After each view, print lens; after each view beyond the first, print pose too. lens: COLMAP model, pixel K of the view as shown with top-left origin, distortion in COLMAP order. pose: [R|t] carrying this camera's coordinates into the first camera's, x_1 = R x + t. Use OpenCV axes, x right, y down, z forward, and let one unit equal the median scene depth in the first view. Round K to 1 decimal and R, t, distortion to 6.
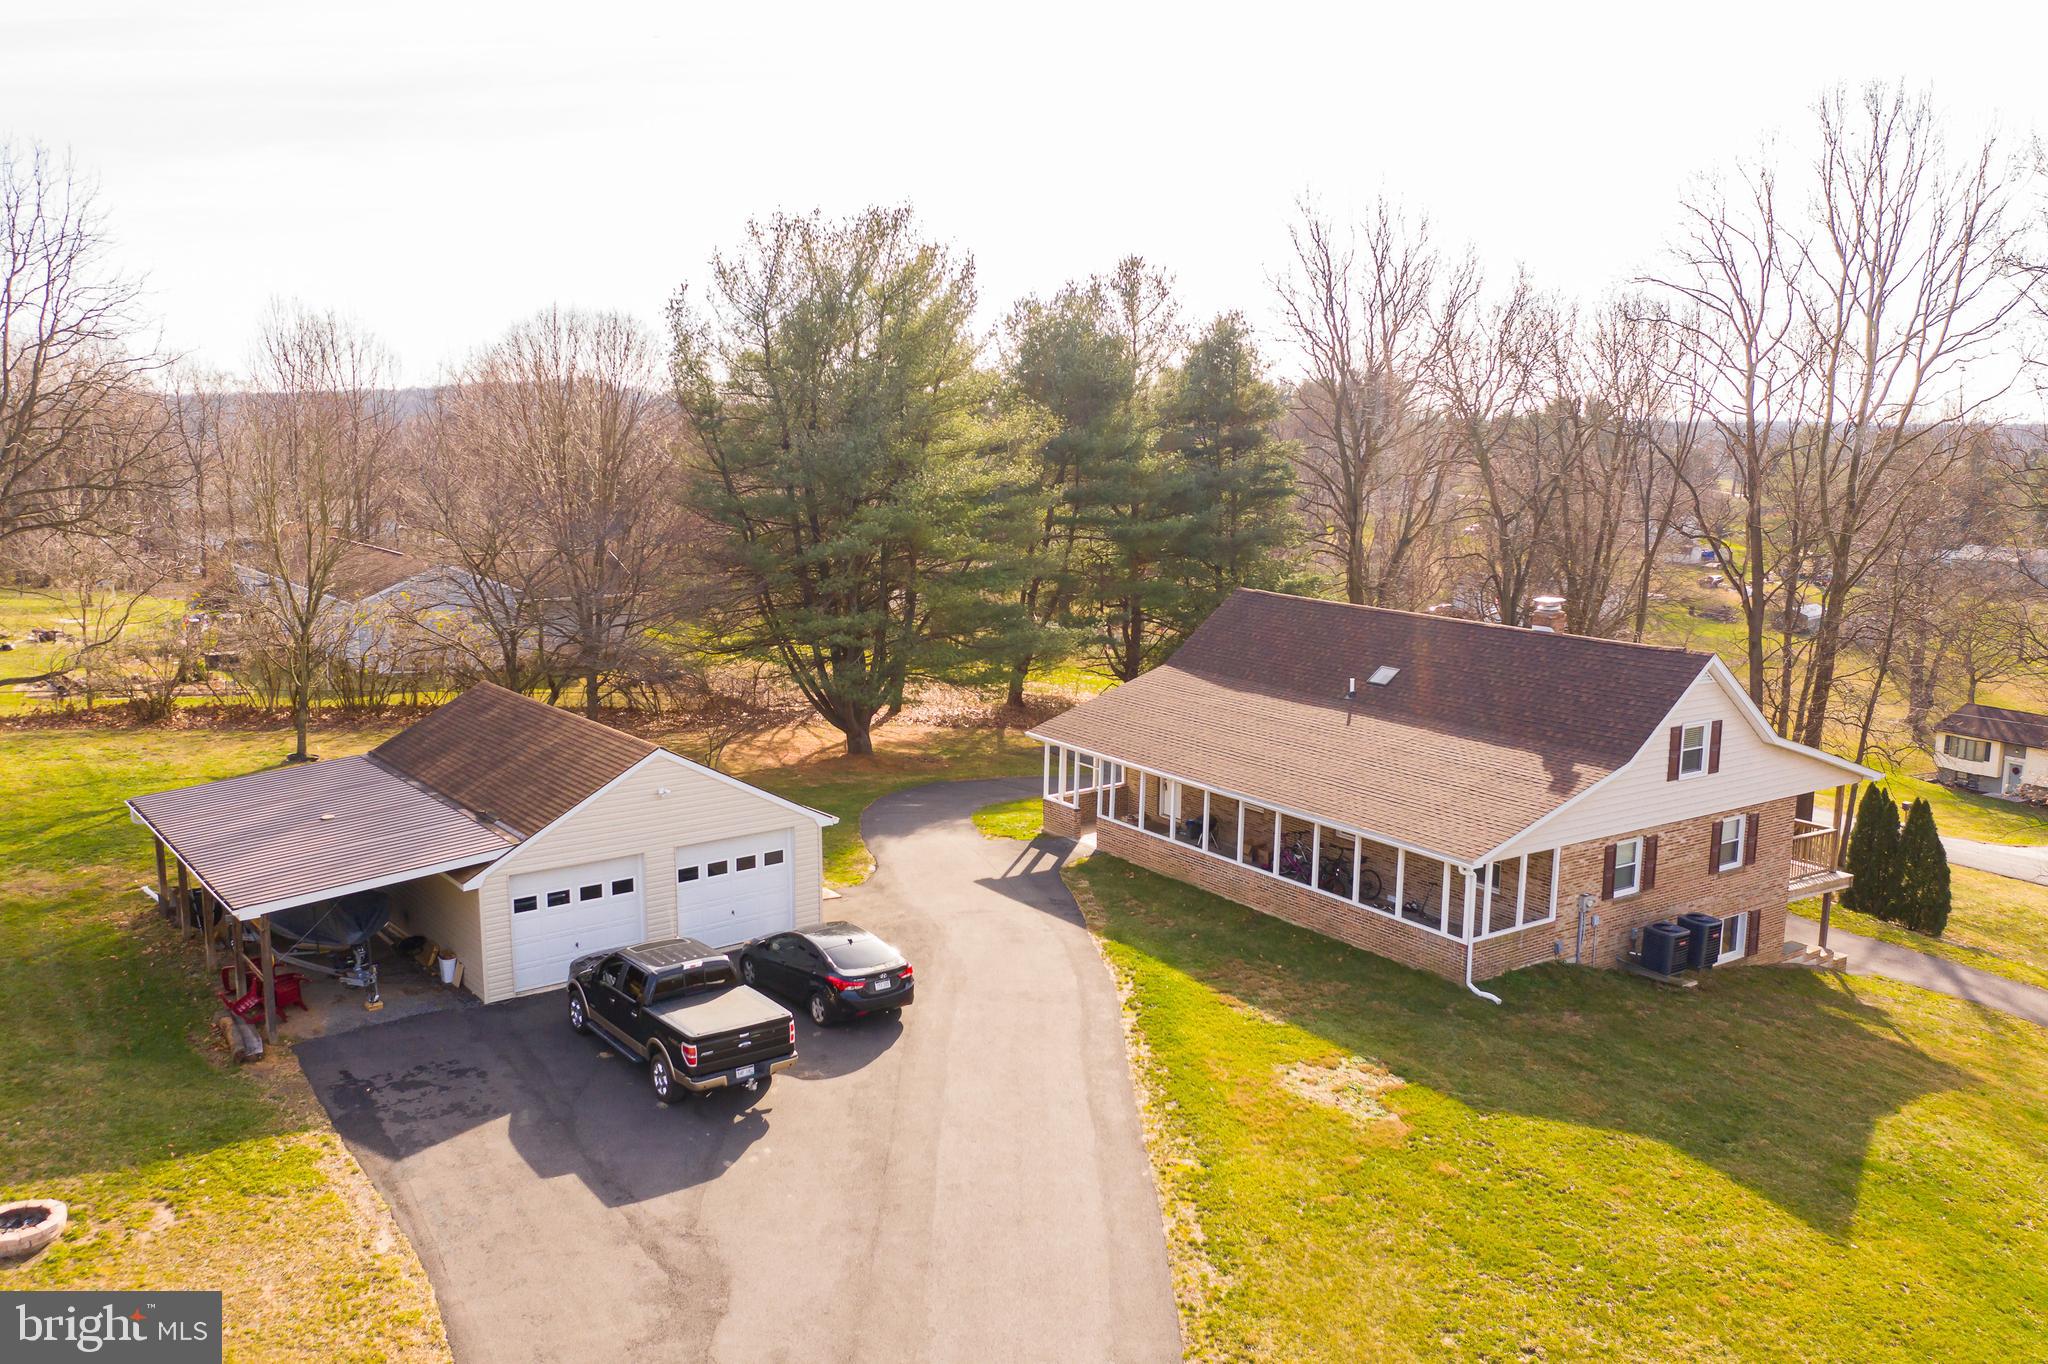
lens RADIAL K [[1596.5, 0, 1033.2], [0, 1596.5, 676.2], [0, 0, 1]] dist [-0.006827, 0.008099]
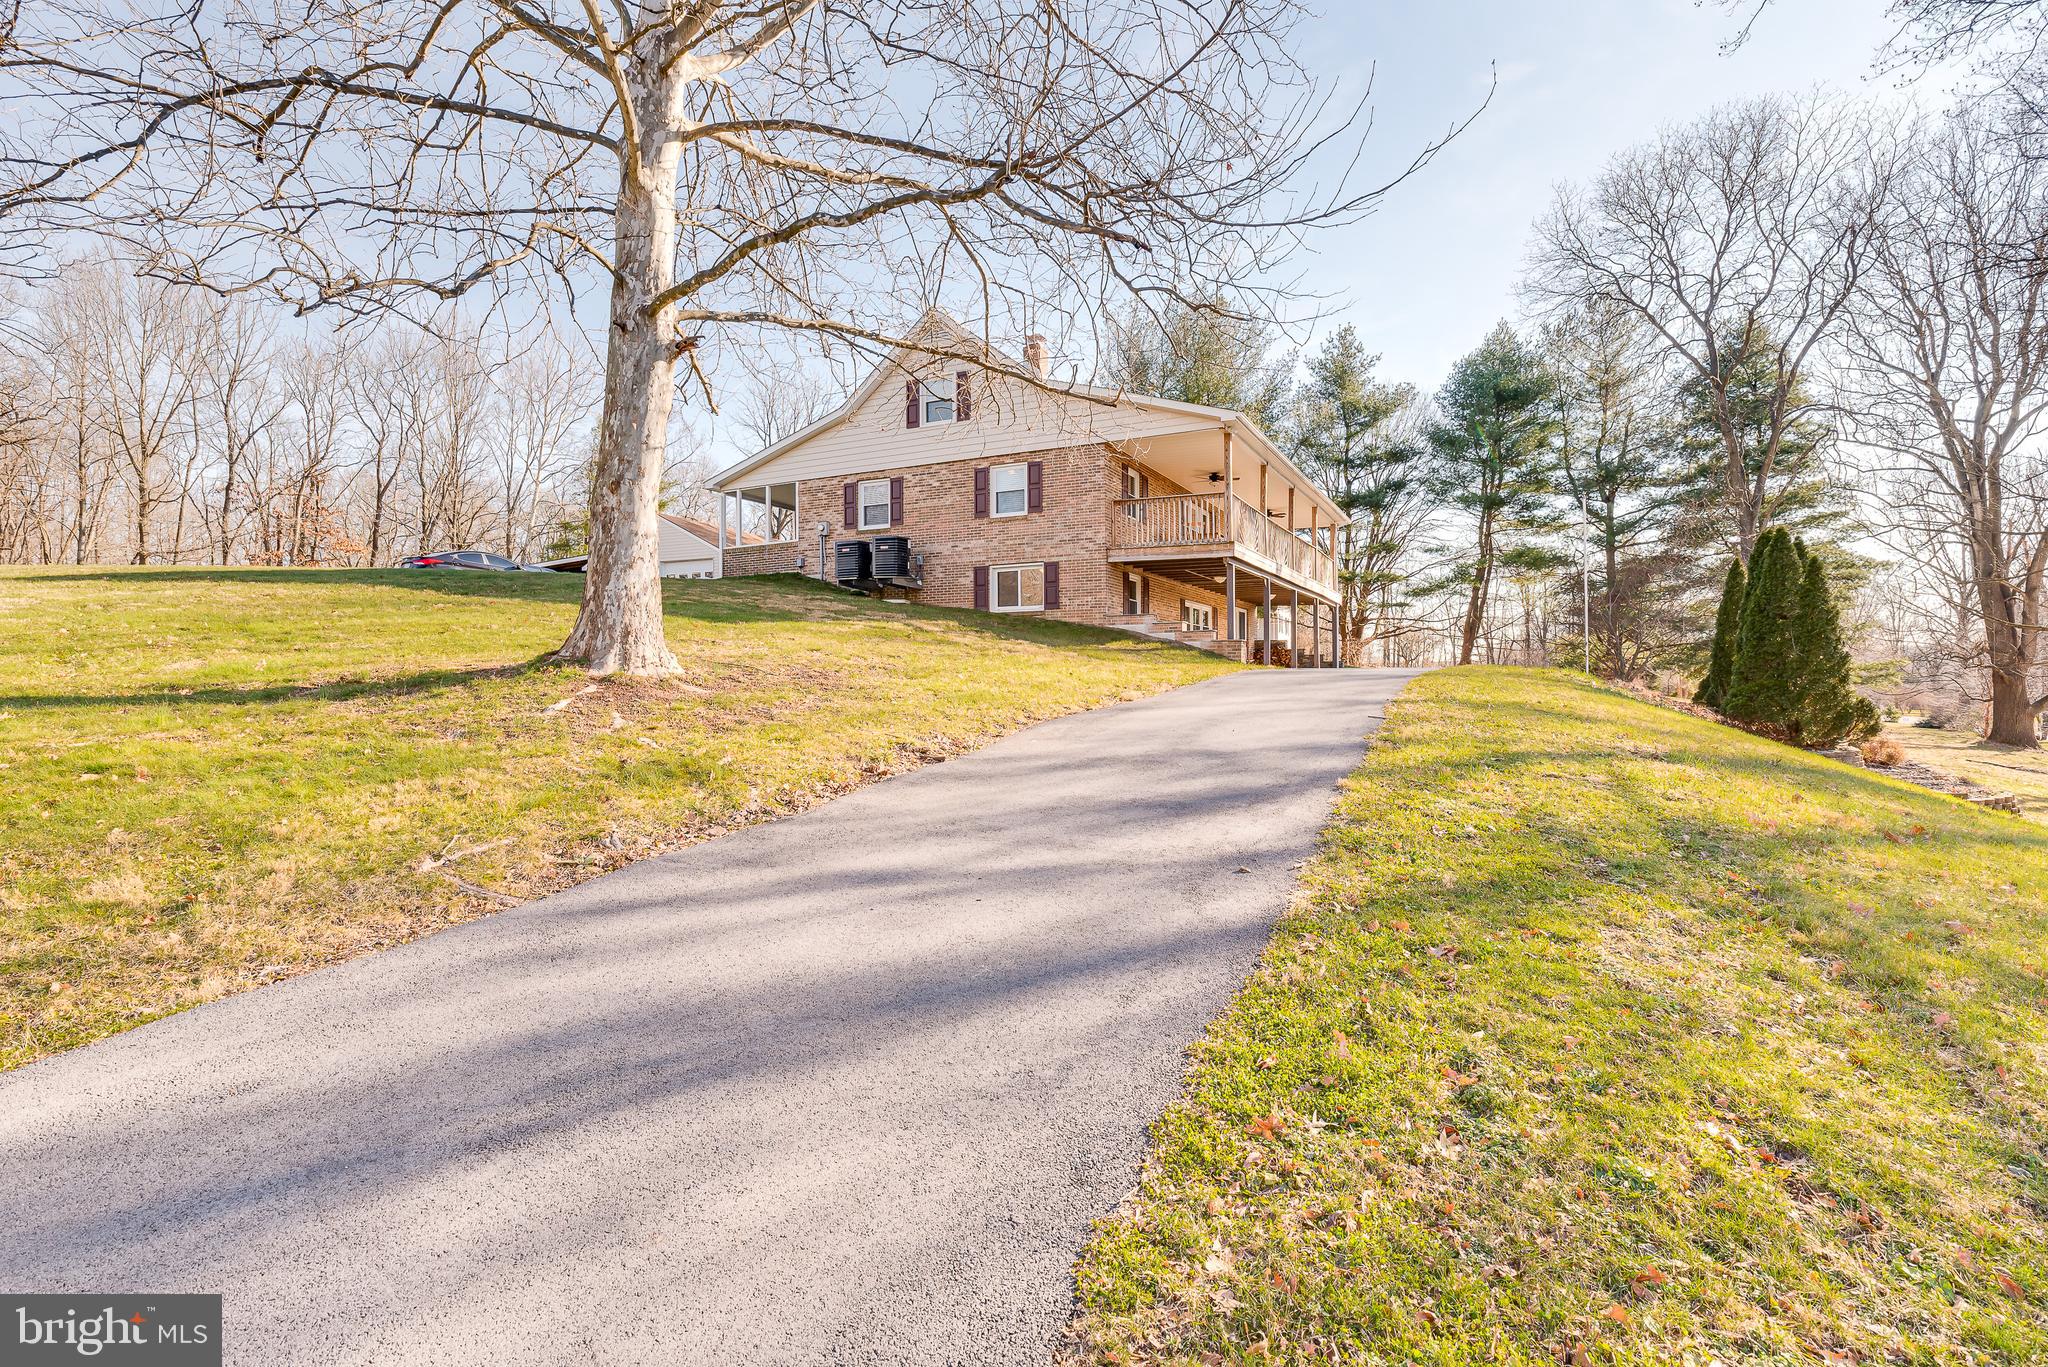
lens RADIAL K [[979.8, 0, 1026.6], [0, 979.8, 674.8], [0, 0, 1]] dist [0.001732, -0.000632]
pose [[0.493484, -0.029505, -0.869254, 0.971733], [-0.127897, 0.986098, -0.106079, 0.282405], [0.860300, 0.163523, 0.482850, 0.704504]]
